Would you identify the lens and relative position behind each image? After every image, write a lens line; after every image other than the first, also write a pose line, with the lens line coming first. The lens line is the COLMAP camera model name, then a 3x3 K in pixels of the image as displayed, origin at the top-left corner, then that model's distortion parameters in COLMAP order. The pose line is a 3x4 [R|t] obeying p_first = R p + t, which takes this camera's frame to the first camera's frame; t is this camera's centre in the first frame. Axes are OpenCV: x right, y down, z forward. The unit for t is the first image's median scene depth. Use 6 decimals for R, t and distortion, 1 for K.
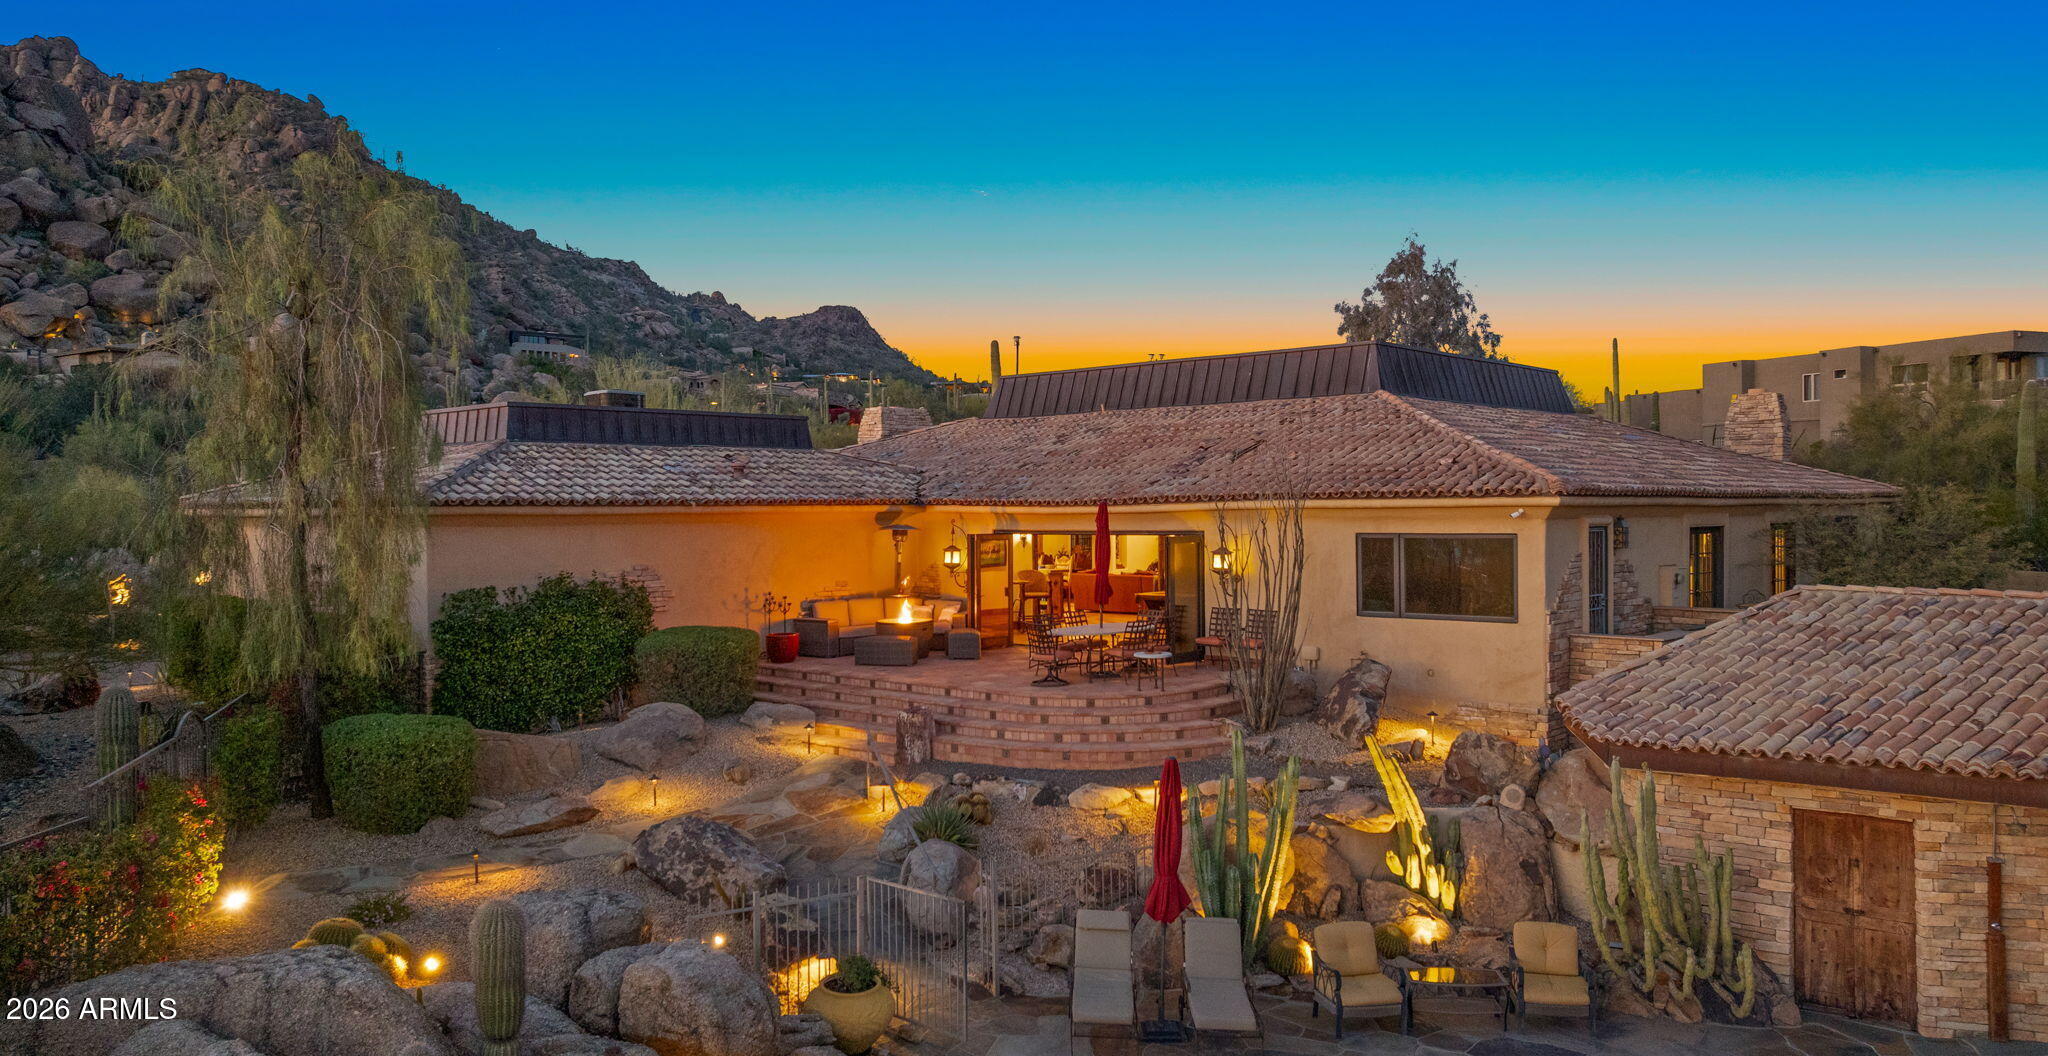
lens RADIAL K [[1457.3, 0, 1024.0], [0, 1457.3, 528.0], [0, 0, 1]] dist [-0.057458, 0.067261]
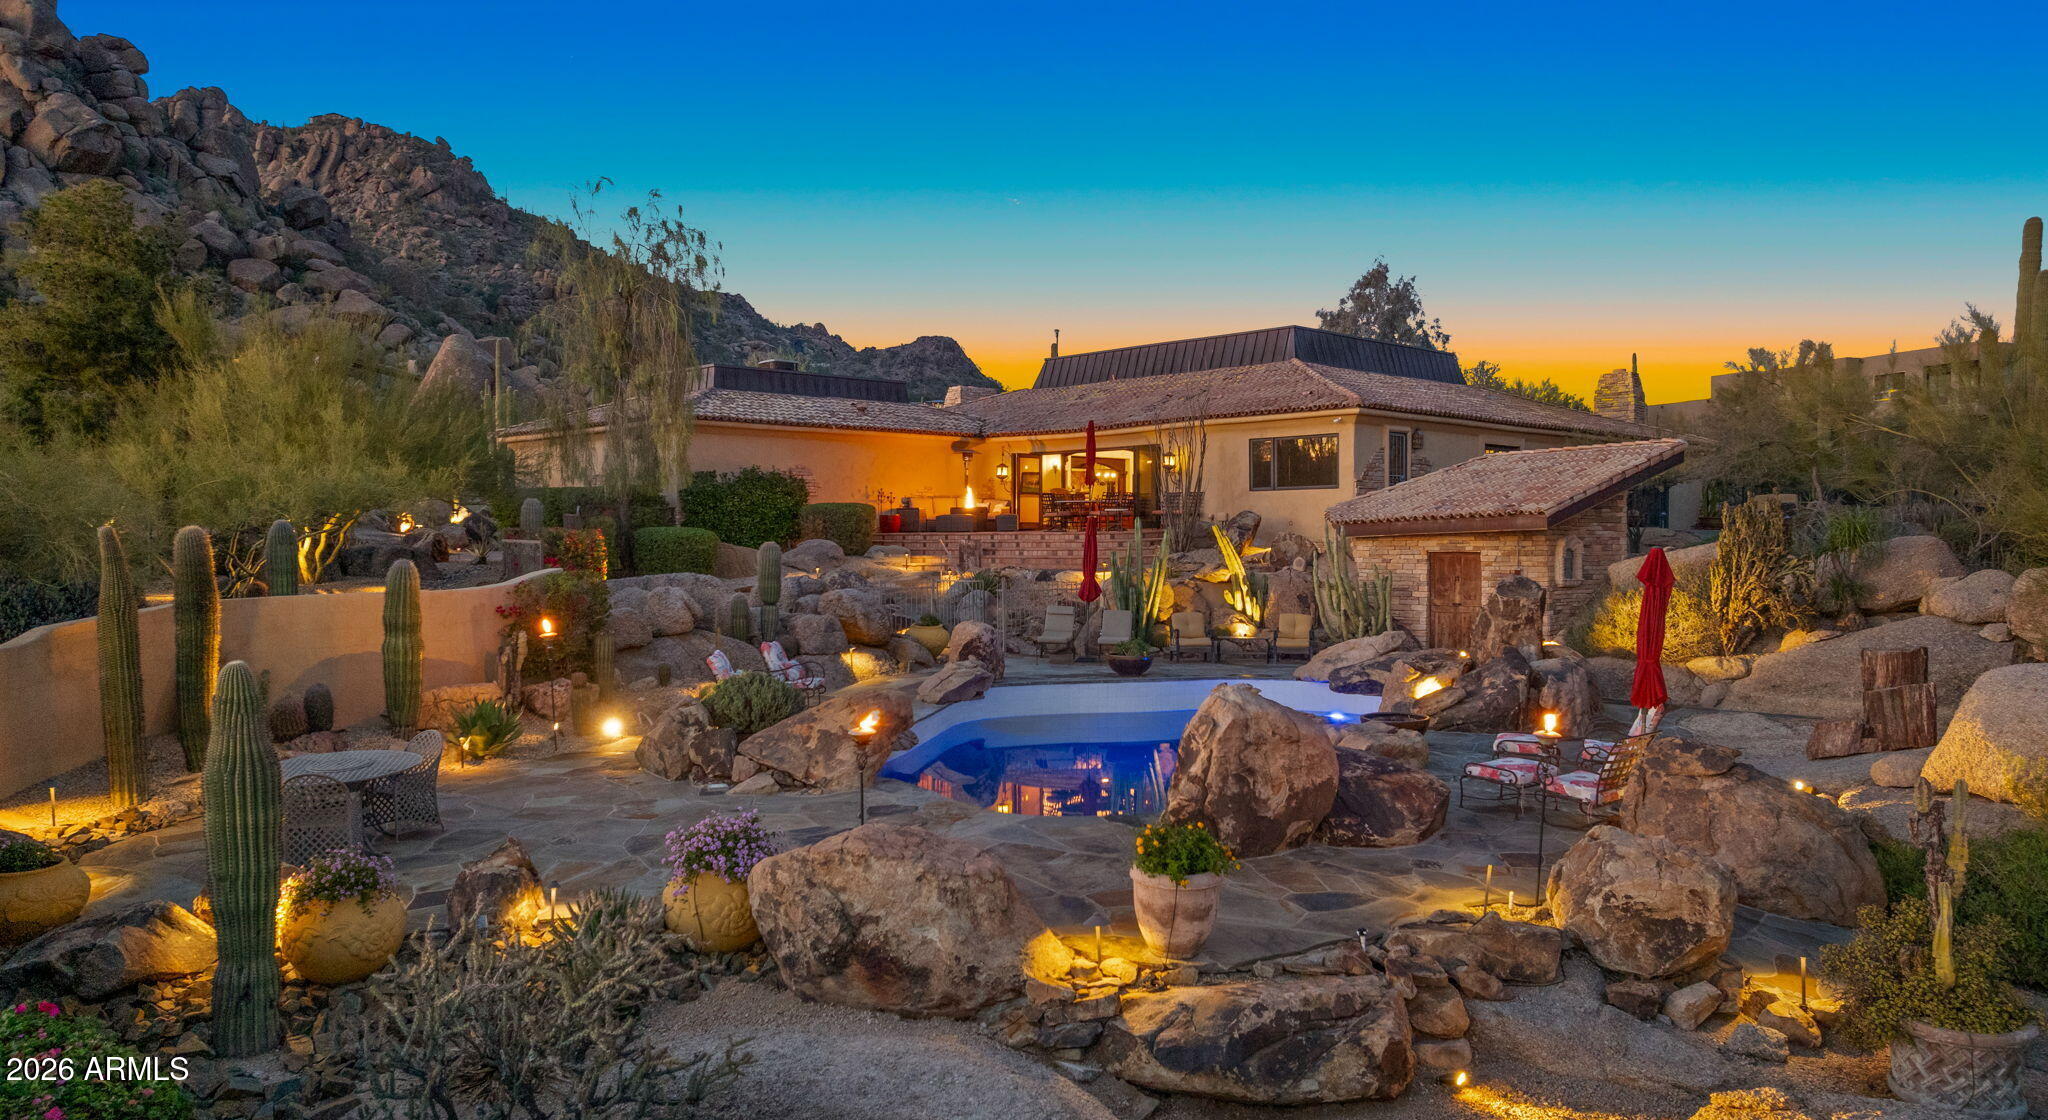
lens RADIAL K [[1443.2, 0, 1024.0], [0, 1443.2, 560.0], [0, 0, 1]] dist [-0.023545, 0.003398]
pose [[0.997855, 0.005629, -0.065223, 0.060328], [-0.005538, 0.999983, 0.001582, 0.093538], [0.065231, -0.001218, 0.997869, -0.409831]]
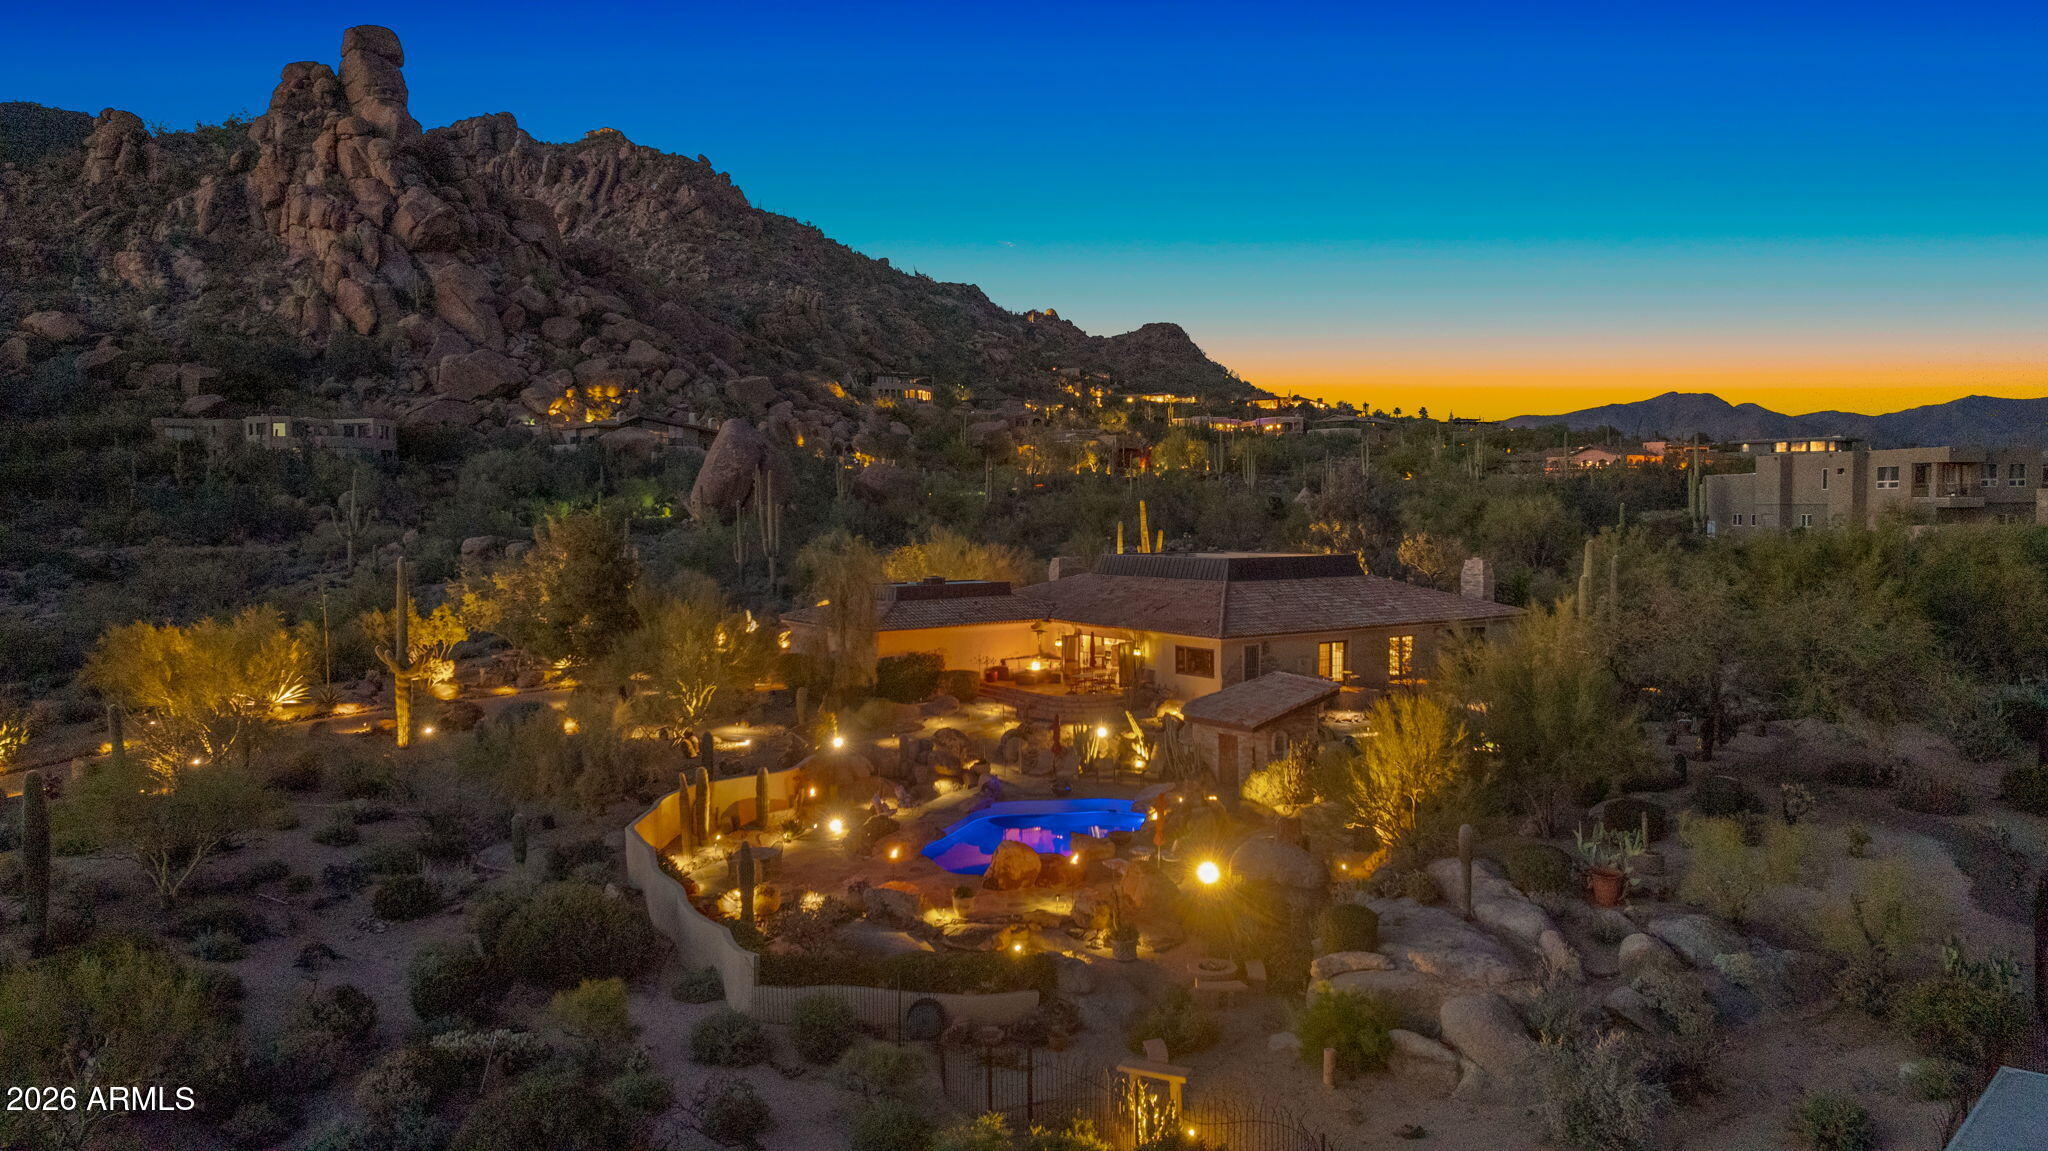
lens RADIAL K [[1446.0, 0, 1024.0], [0, 1446.0, 575.5], [0, 0, 1]] dist [-0.022299, 0.008090]
pose [[0.973495, 0.011228, -0.228434, 0.412785], [-0.002801, 0.999305, 0.037184, -0.169469], [0.228693, -0.035558, 0.972849, -1.314008]]
